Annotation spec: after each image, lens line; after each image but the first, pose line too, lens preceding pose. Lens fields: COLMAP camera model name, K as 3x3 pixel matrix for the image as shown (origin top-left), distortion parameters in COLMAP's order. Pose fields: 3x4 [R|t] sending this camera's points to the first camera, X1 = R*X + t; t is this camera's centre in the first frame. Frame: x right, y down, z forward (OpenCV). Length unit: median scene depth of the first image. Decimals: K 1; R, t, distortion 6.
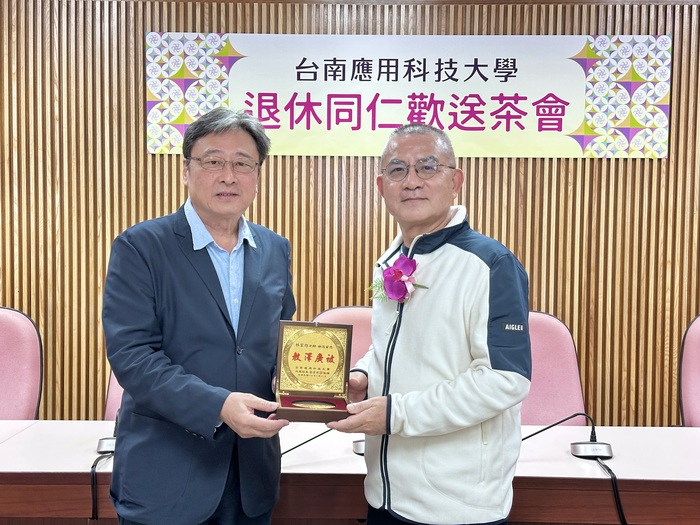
lens RADIAL K [[972.9, 0, 350.0], [0, 972.9, 262.5], [0, 0, 1]] dist [0.144200, -0.015386]
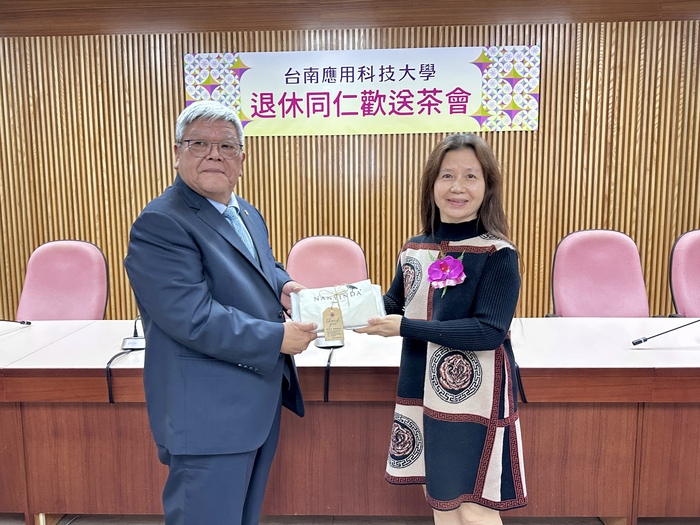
lens RADIAL K [[498.3, 0, 331.2], [0, 498.3, 245.8], [0, 0, 1]] dist [0.101105, -0.110683]
pose [[0.999578, -0.020478, -0.020596, 0.025259], [0.021683, 0.997958, 0.060088, 0.014323], [0.019324, -0.060509, 0.997981, 0.228298]]
